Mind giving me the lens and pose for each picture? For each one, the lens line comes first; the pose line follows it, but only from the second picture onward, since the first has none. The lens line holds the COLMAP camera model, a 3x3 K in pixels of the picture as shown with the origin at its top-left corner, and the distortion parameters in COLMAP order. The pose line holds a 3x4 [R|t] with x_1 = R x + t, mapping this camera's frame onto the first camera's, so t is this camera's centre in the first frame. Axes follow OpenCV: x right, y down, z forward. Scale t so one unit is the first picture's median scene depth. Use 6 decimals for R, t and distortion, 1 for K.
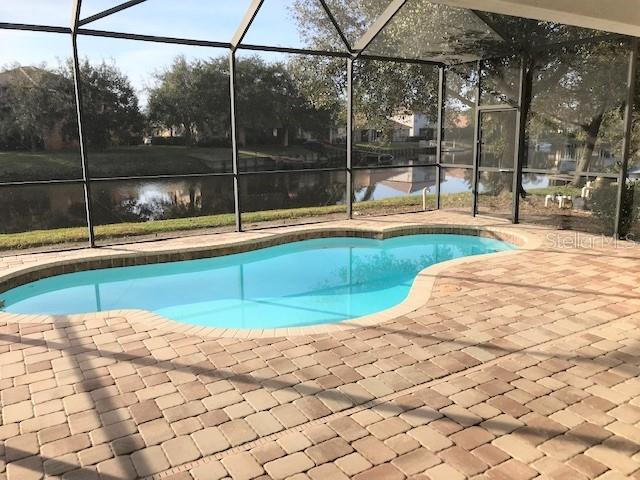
lens RADIAL K [[527.2, 0, 320.0], [0, 527.2, 240.0], [0, 0, 1]] dist [-0.000268, 0.012074]
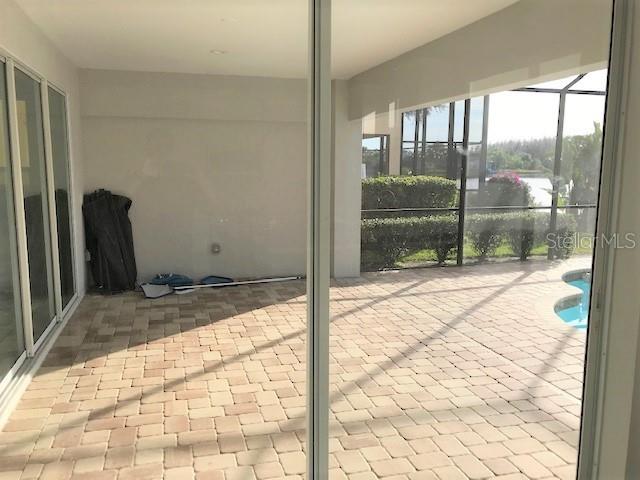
lens RADIAL K [[527.2, 0, 320.0], [0, 527.2, 240.0], [0, 0, 1]] dist [-0.000268, 0.012074]
pose [[-0.276578, 0.141961, -0.950448, 0.440924], [-0.185459, 0.962551, 0.197737, -0.057863], [0.942926, 0.230958, -0.239892, 0.224169]]
